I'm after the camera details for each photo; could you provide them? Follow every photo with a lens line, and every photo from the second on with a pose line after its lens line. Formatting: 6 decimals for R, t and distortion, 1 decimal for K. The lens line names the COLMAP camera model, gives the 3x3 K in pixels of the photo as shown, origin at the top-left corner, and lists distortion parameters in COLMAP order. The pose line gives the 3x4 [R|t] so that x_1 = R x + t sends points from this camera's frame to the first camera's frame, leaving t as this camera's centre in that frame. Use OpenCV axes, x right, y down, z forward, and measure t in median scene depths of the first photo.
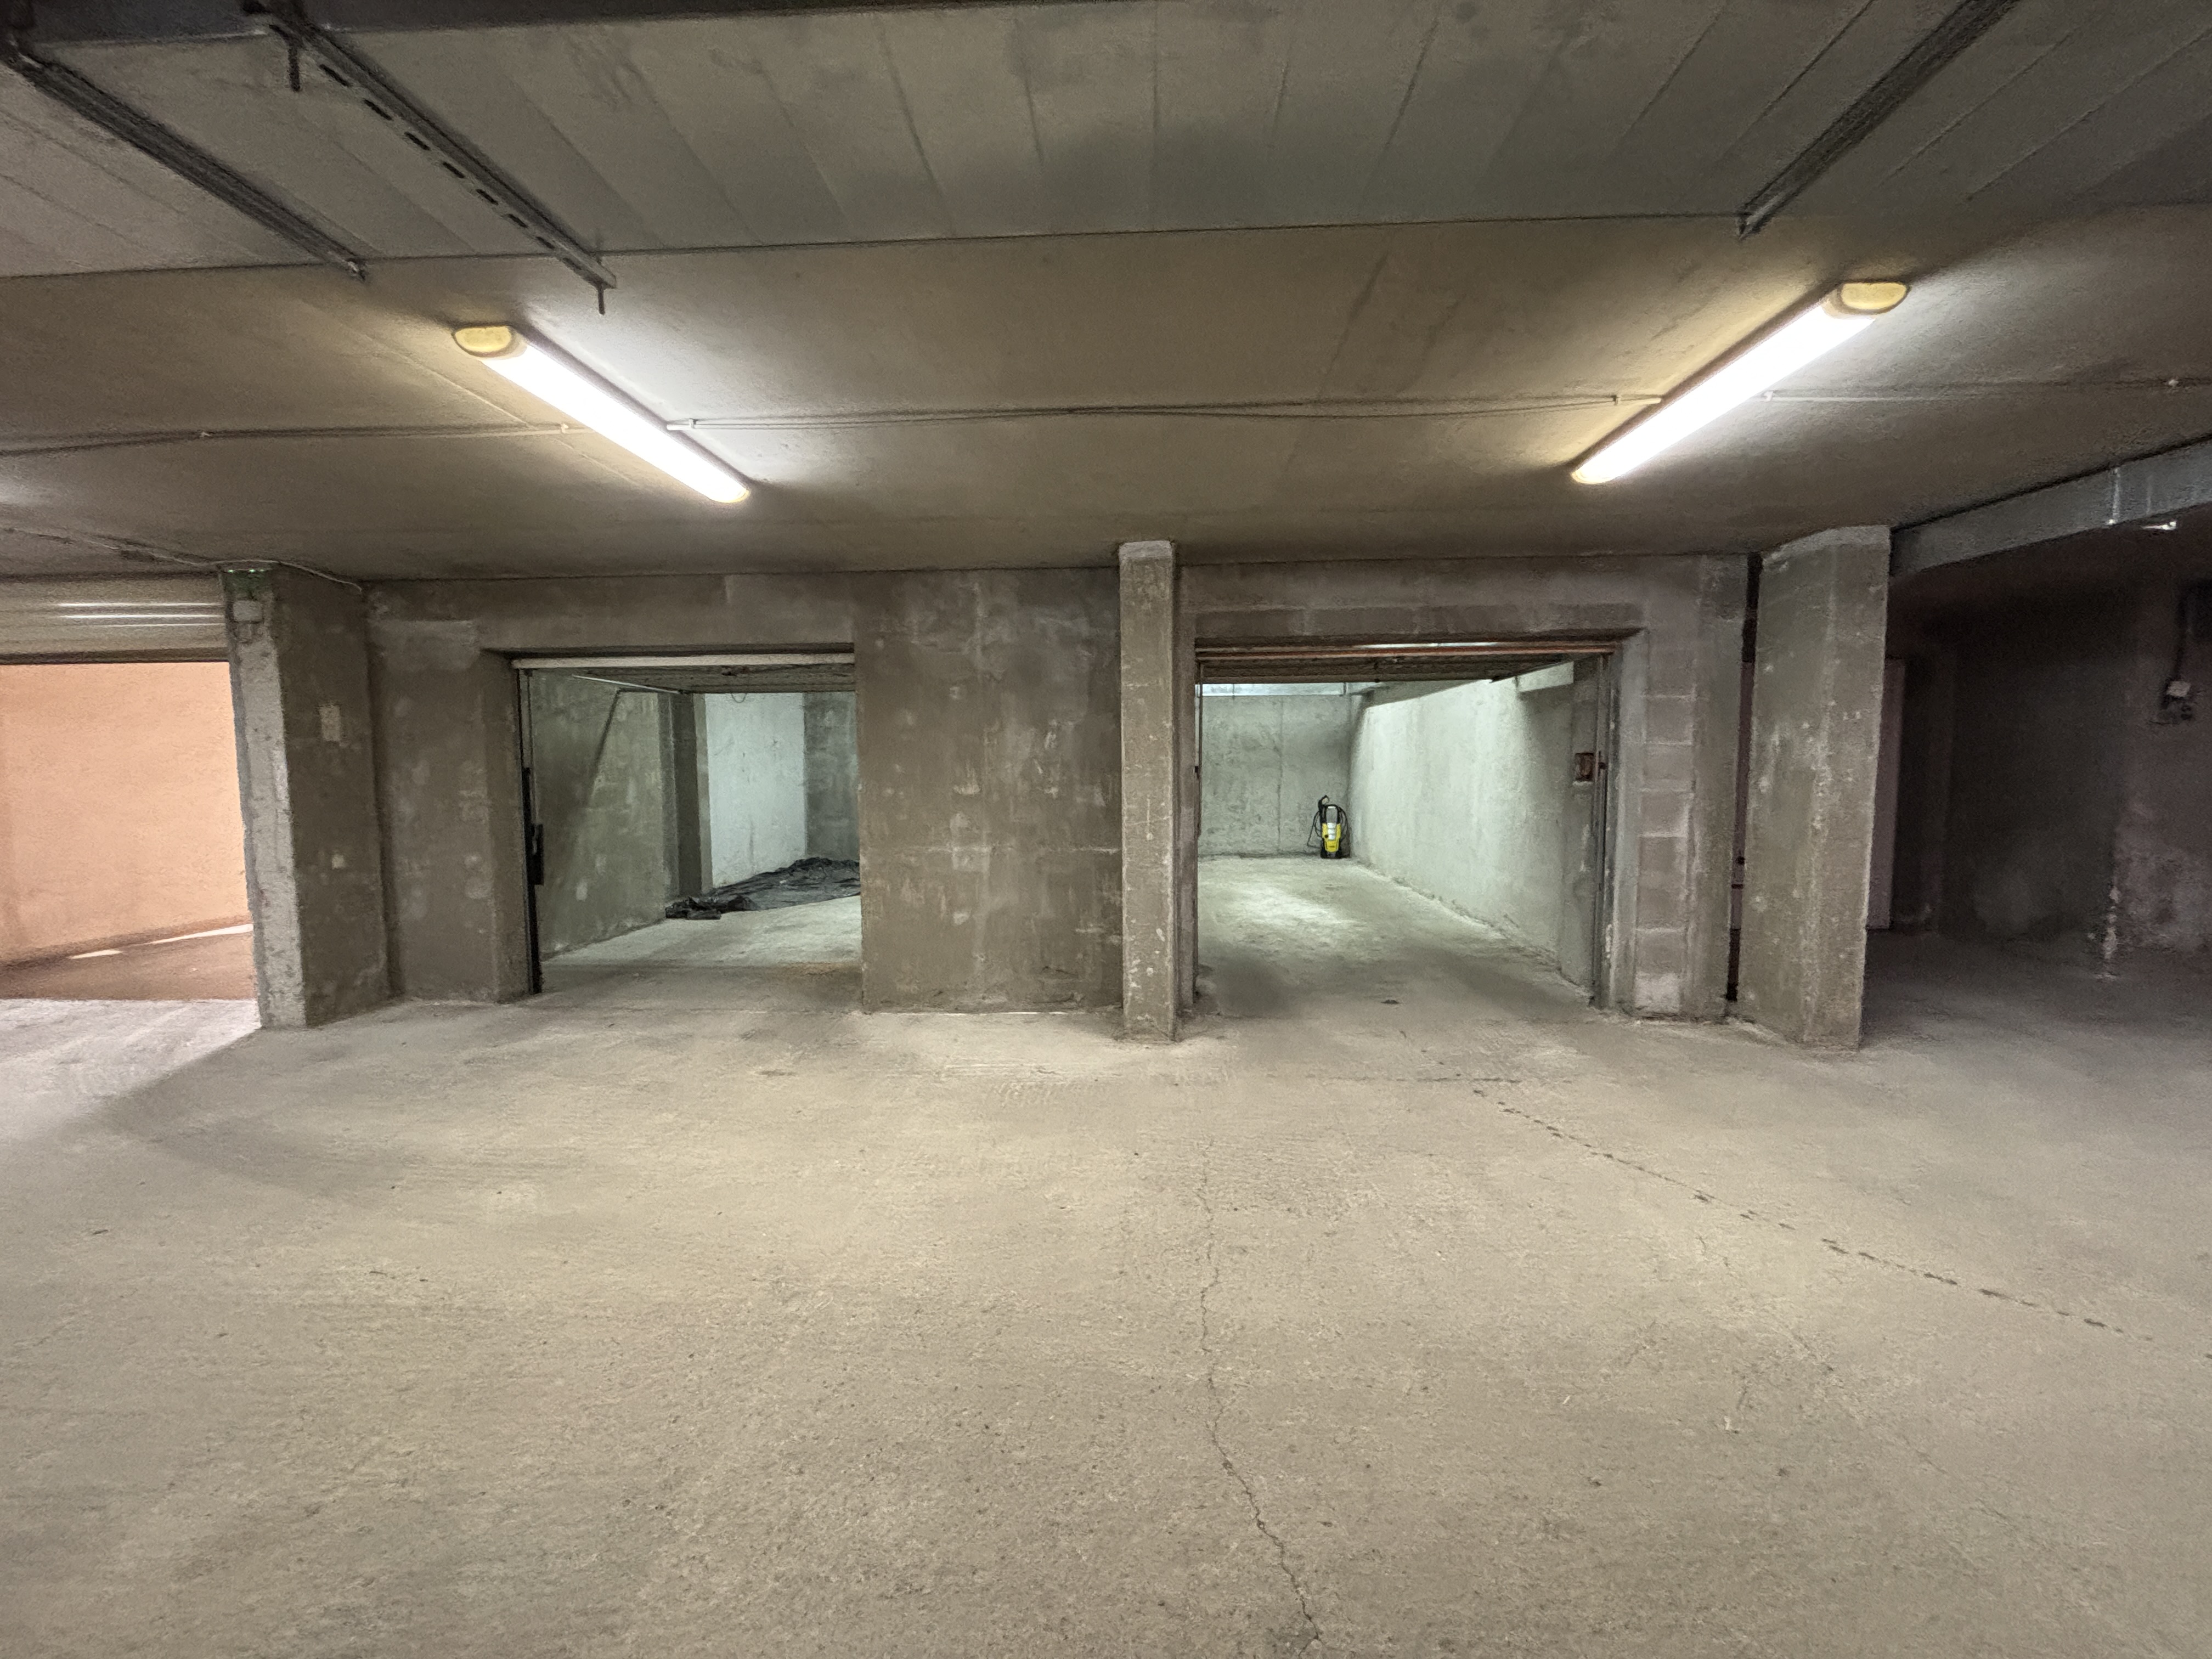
lens RADIAL K [[889.4, 0, 1098.6], [0, 889.4, 826.2], [0, 0, 1]] dist [-0.004149, 0.001711]
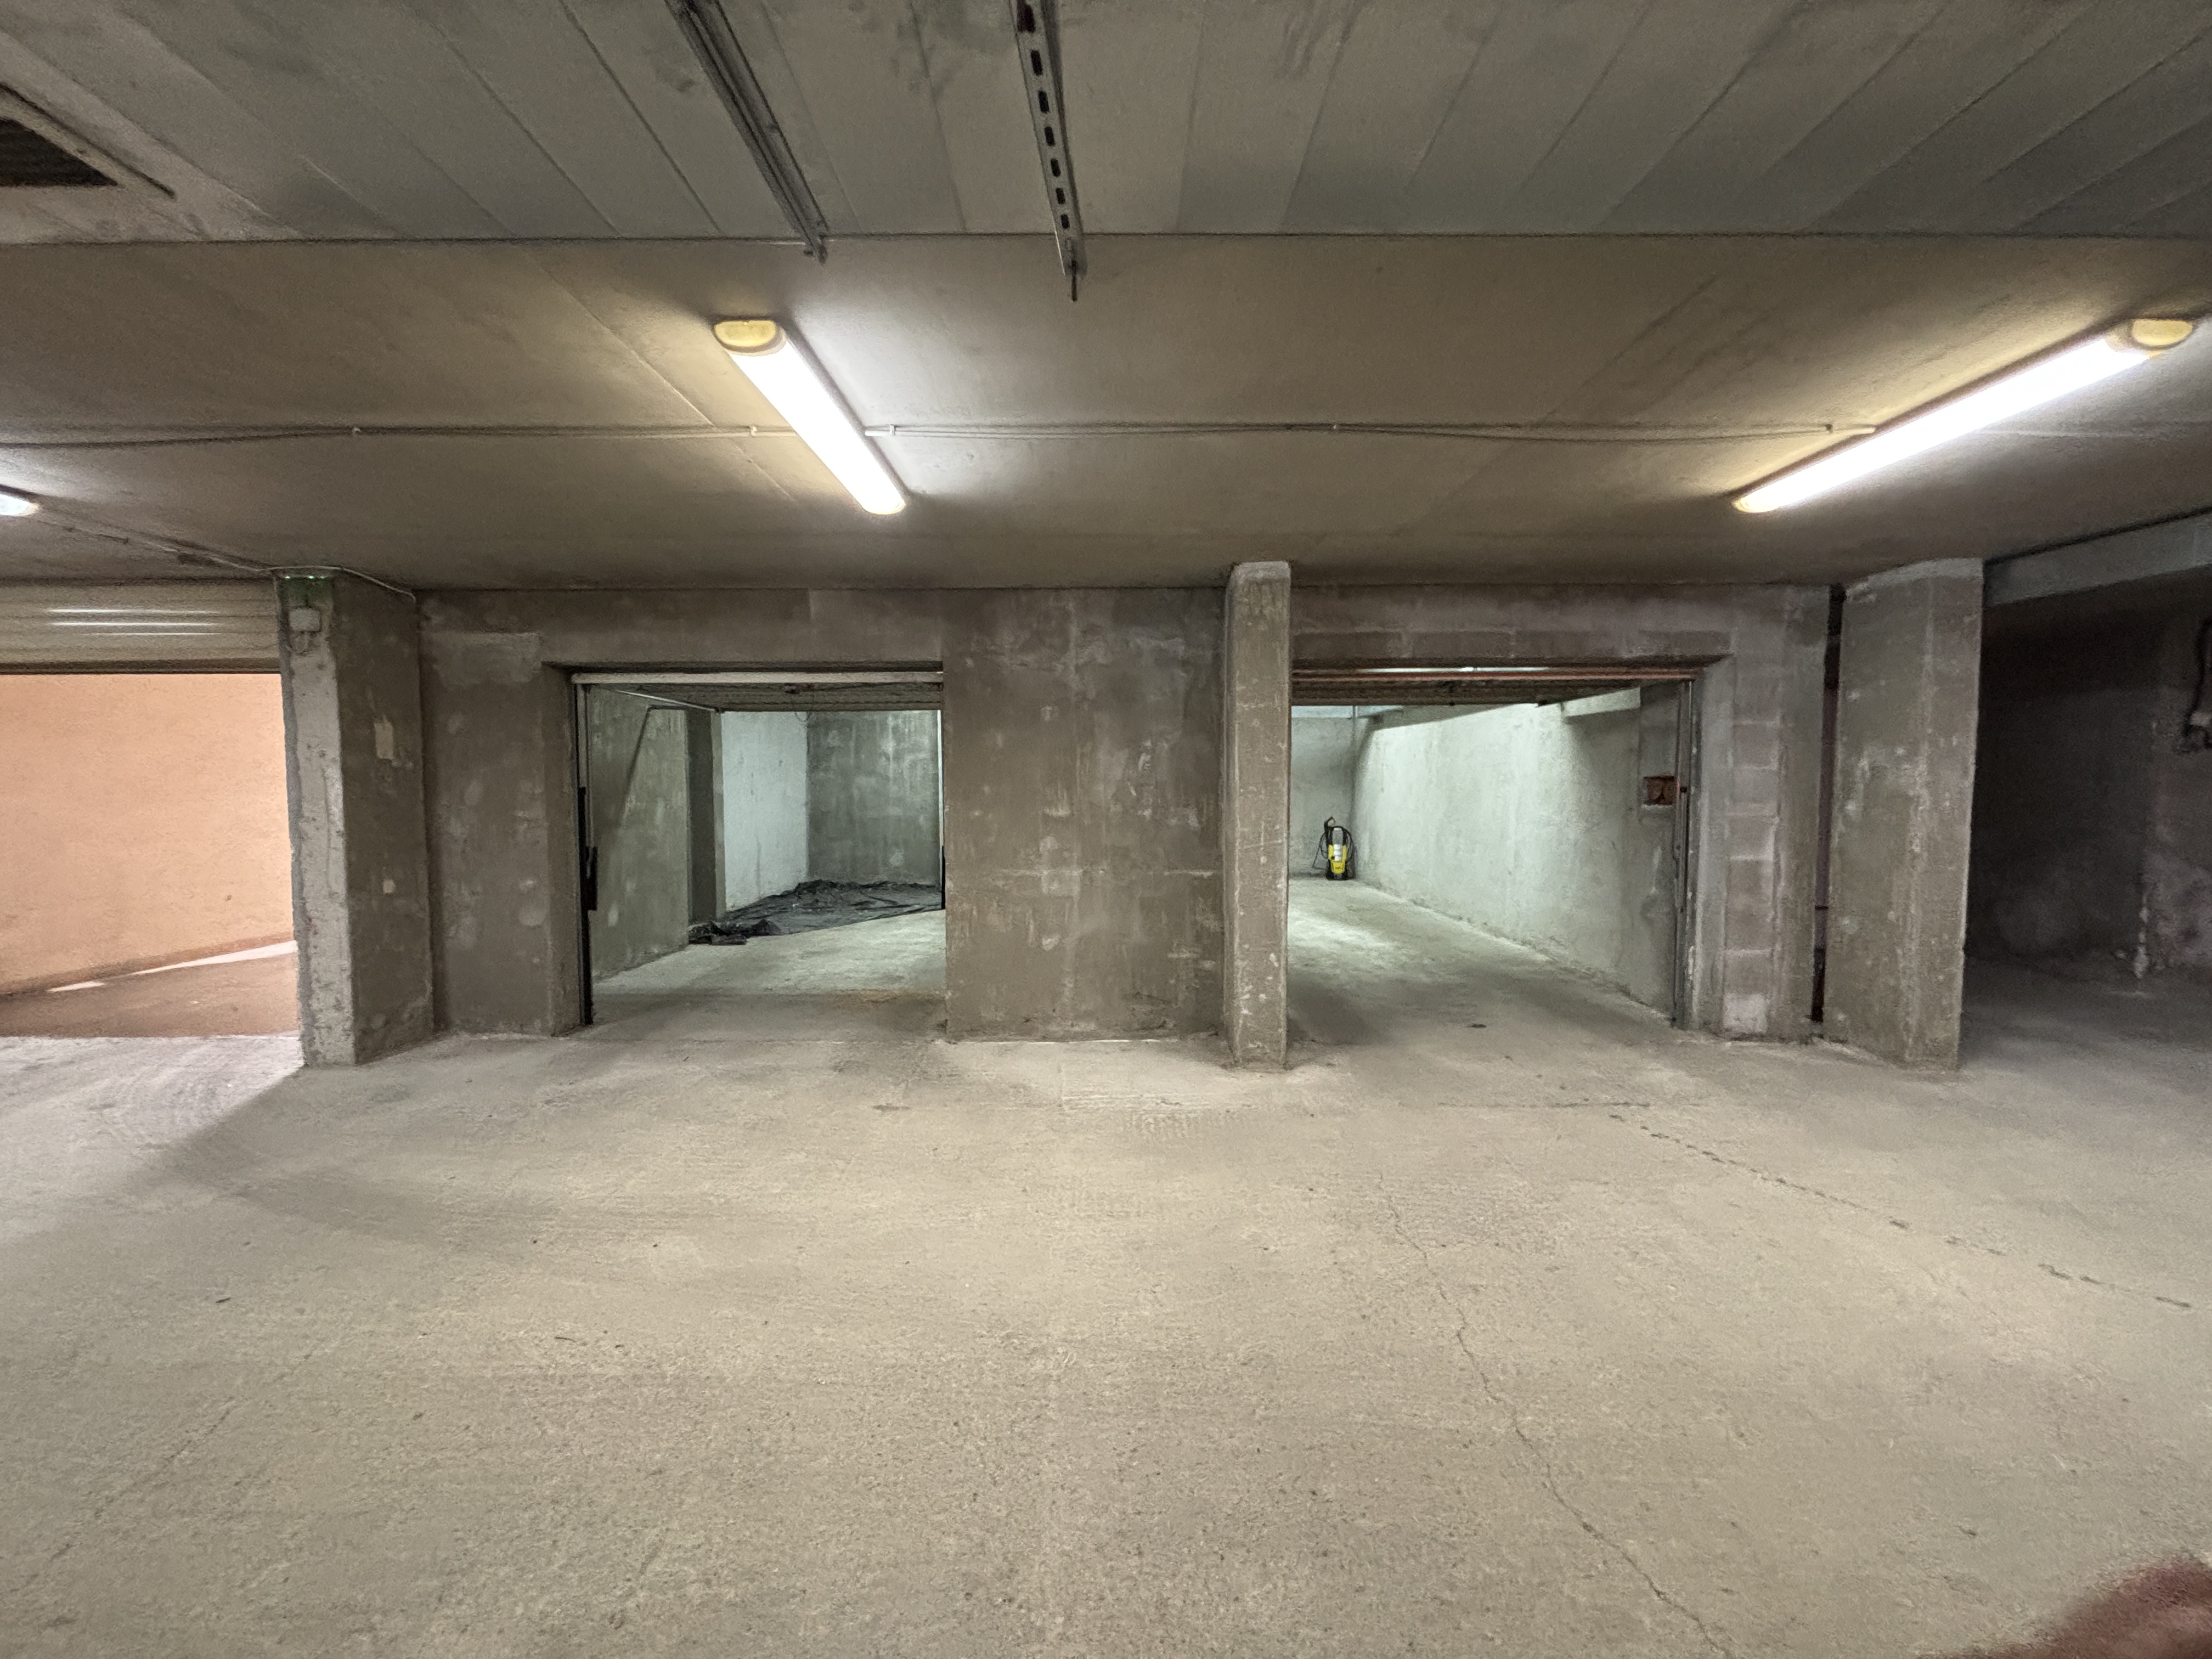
lens RADIAL K [[889.4, 0, 1098.3], [0, 889.4, 827.2], [0, 0, 1]] dist [-0.004149, 0.001711]
pose [[0.998694, 0.001411, 0.051077, -0.160110], [-0.000291, 0.999759, -0.021937, -0.002693], [-0.051095, 0.021894, 0.998454, 0.023510]]
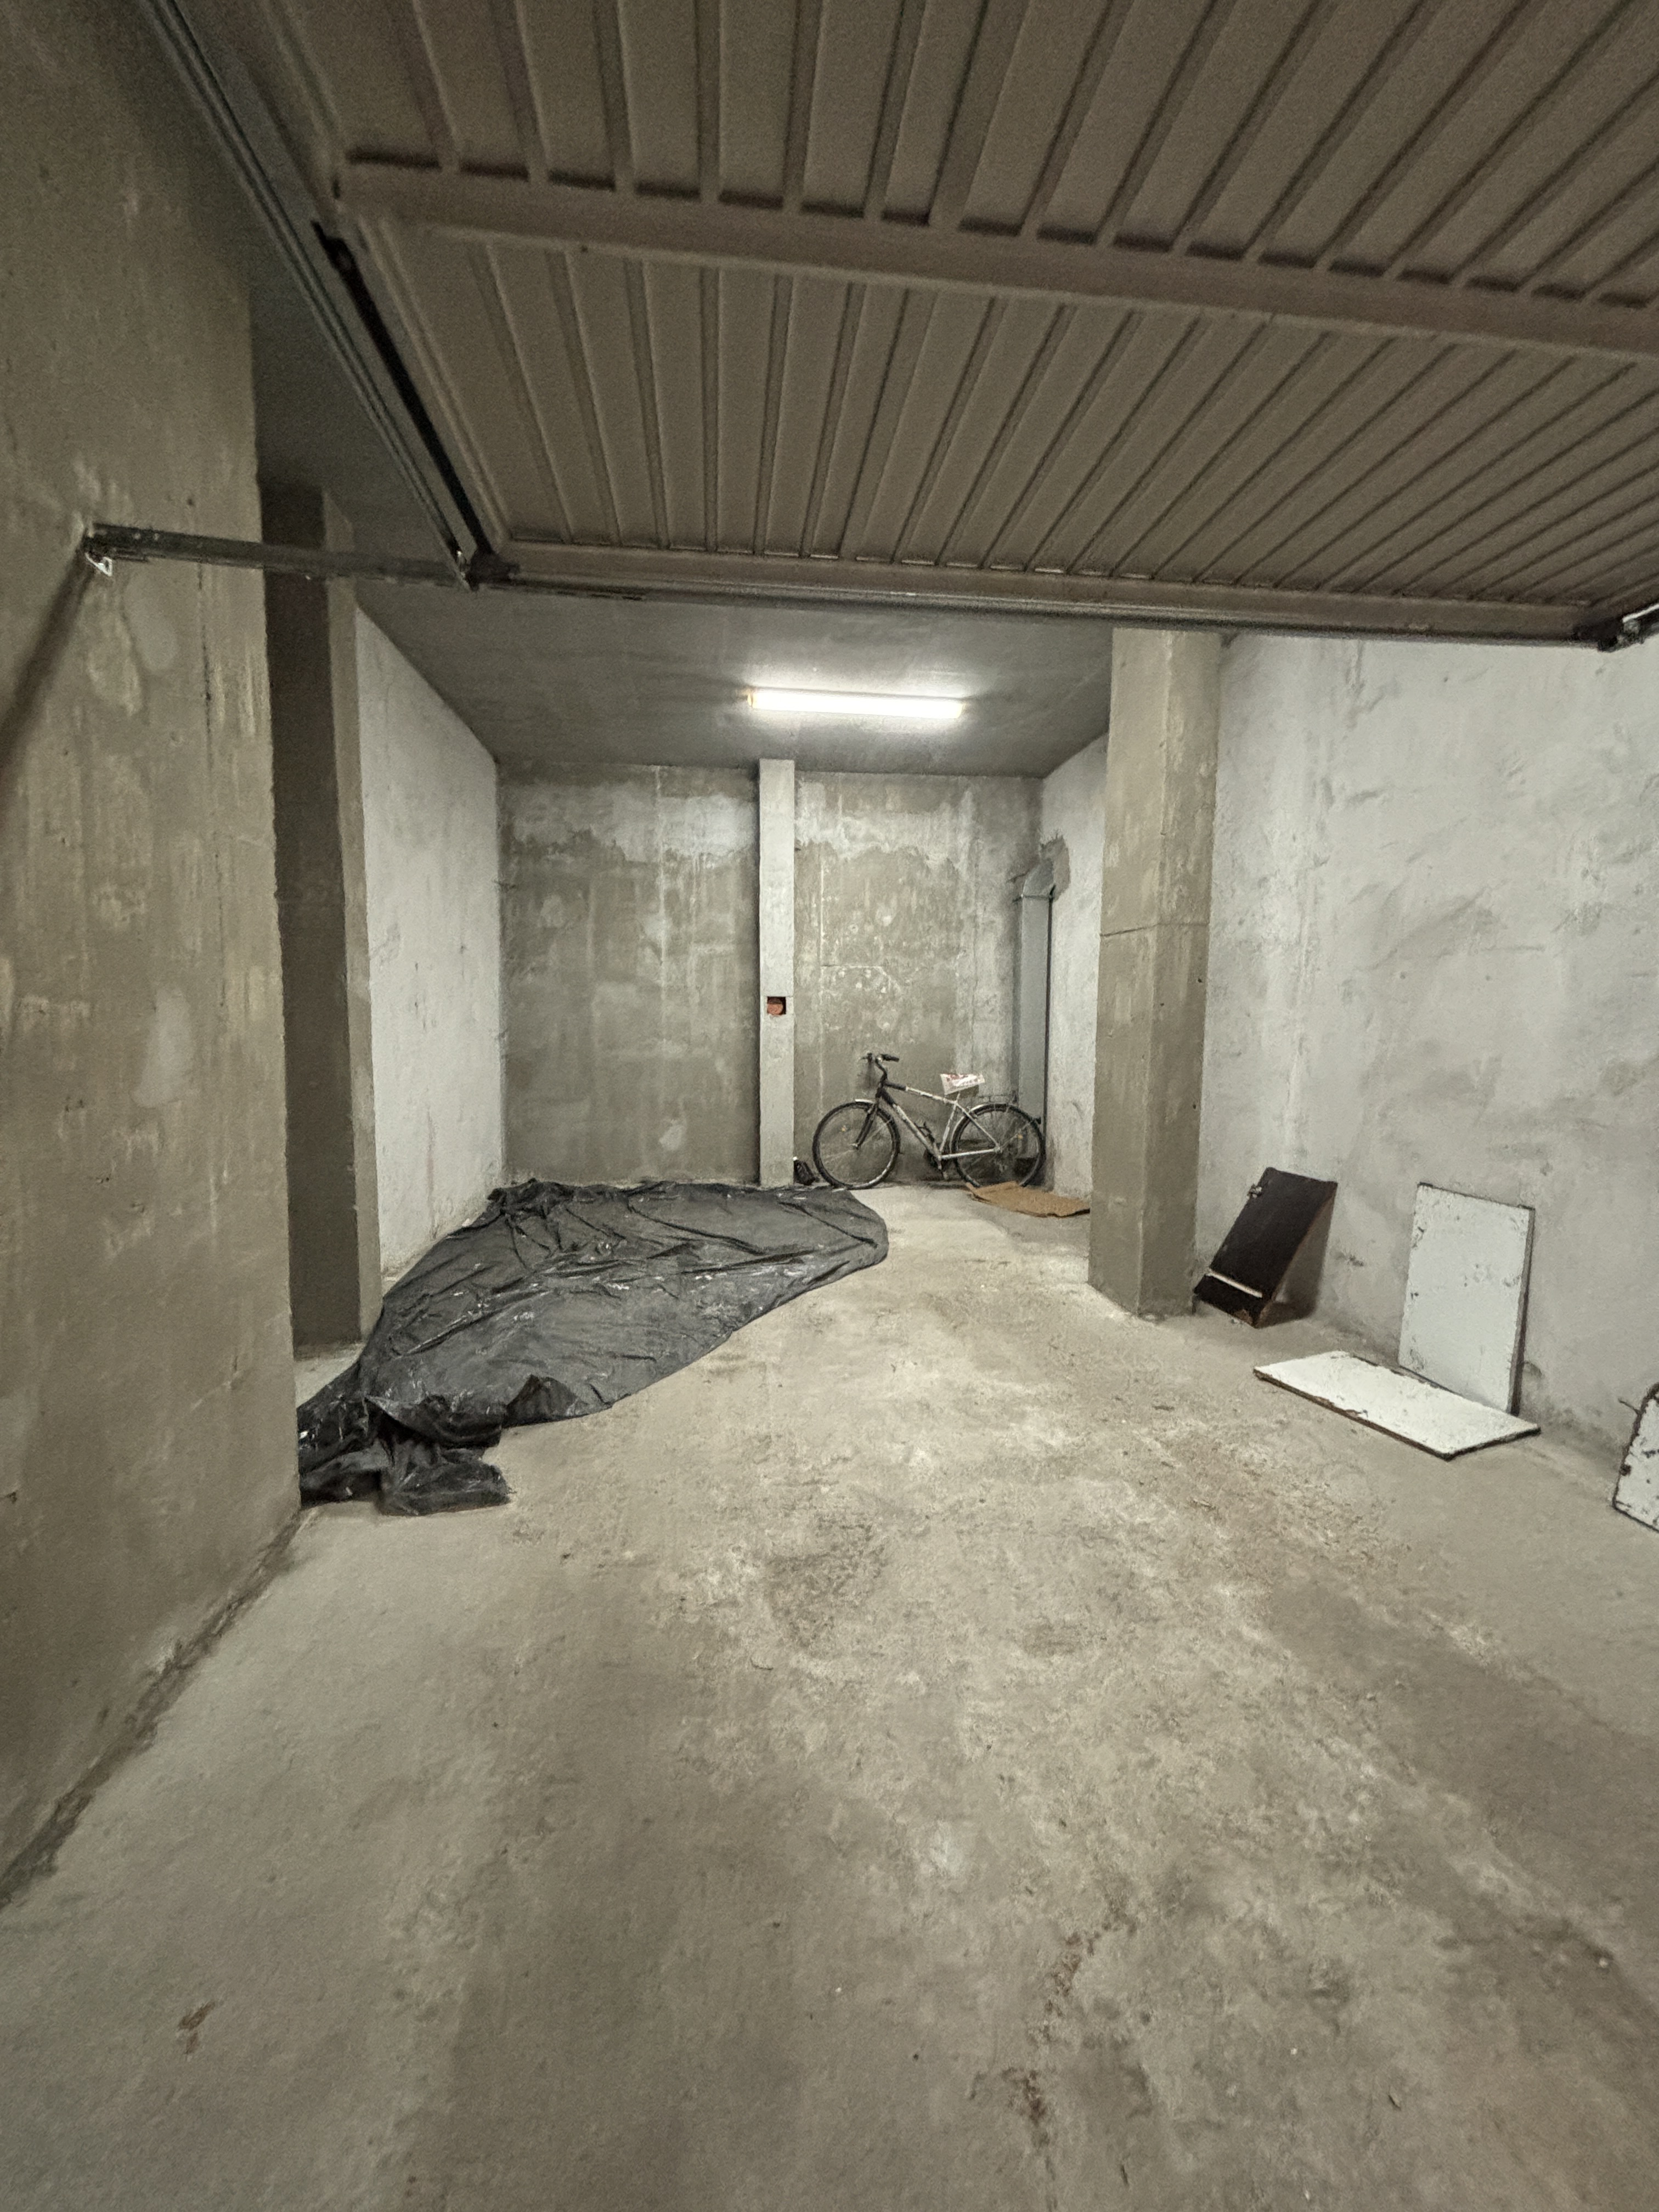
lens RADIAL K [[889.4, 0, 821.9], [0, 889.4, 1106.6], [0, 0, 1]] dist [-0.004149, 0.001711]
pose [[0.981176, -0.005427, 0.193039, -0.652931], [0.001297, 0.999768, 0.021514, -0.046024], [-0.193111, -0.020859, 0.980955, 1.201276]]
